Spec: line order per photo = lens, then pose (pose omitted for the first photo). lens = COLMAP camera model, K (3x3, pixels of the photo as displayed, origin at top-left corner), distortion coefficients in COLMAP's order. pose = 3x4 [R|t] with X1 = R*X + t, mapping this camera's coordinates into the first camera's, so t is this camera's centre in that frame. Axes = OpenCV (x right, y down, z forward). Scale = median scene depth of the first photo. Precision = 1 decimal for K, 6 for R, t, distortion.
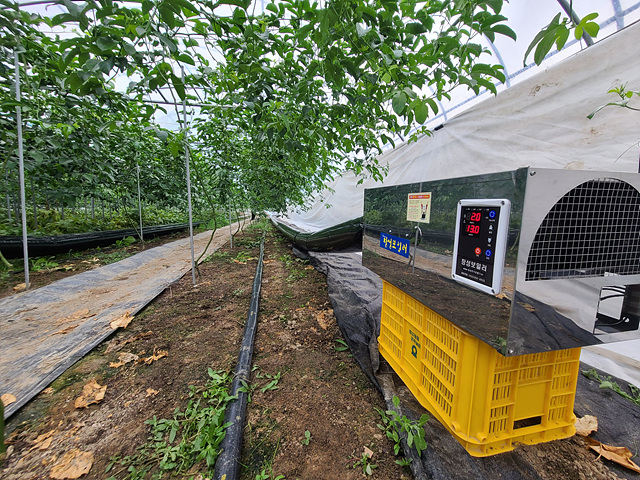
lens RADIAL K [[257.6, 0, 321.6], [0, 257.6, 239.3], [0, 0, 1]] dist [-0.002579, 0.000298]
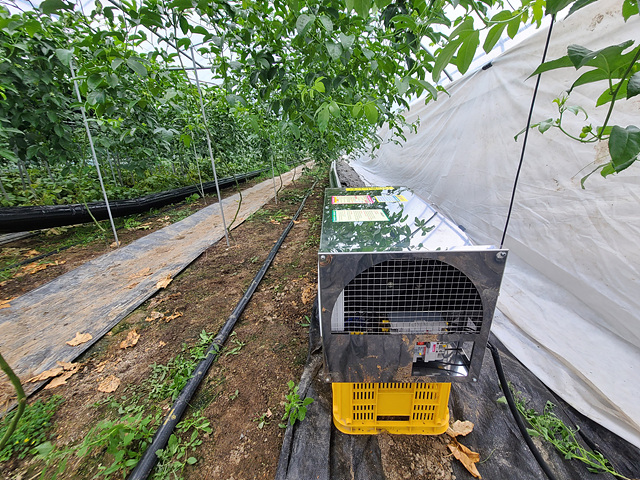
lens RADIAL K [[257.6, 0, 325.8], [0, 257.6, 237.6], [0, 0, 1]] dist [-0.002579, 0.000298]
pose [[0.969170, 0.040013, -0.243122, 0.427536], [0.016354, 0.974103, 0.225512, -0.233957], [0.245849, -0.222535, 0.943417, -0.027319]]
